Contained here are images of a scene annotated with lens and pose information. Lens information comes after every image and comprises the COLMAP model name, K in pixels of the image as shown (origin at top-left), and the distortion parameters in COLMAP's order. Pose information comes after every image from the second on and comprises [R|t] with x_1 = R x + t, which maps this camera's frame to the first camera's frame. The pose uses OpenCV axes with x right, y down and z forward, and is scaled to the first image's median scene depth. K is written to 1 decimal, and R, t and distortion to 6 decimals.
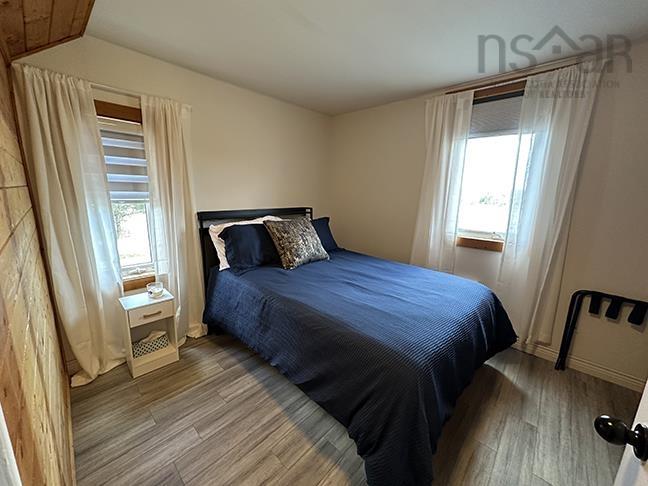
lens RADIAL K [[257.4, 0, 324.0], [0, 257.4, 243.0], [0, 0, 1]] dist [0.001182, 0.000123]
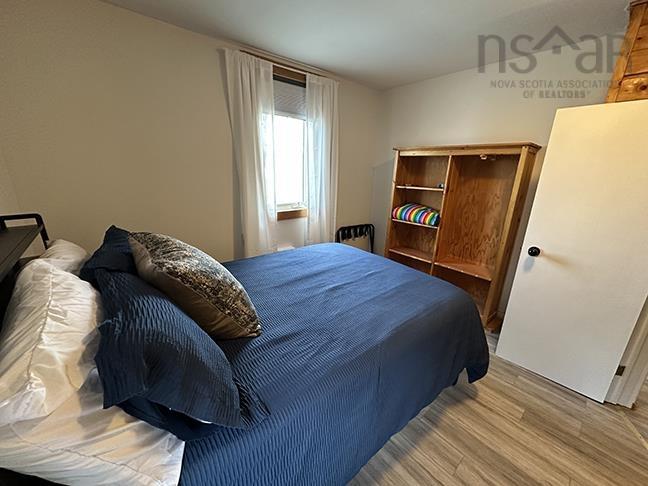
lens RADIAL K [[257.4, 0, 324.0], [0, 257.4, 243.0], [0, 0, 1]] dist [0.001182, 0.000123]
pose [[0.119938, -0.300761, 0.946128, -0.574148], [0.176275, 0.944316, 0.277839, -0.193713], [-0.977007, 0.133456, 0.166276, 0.782650]]
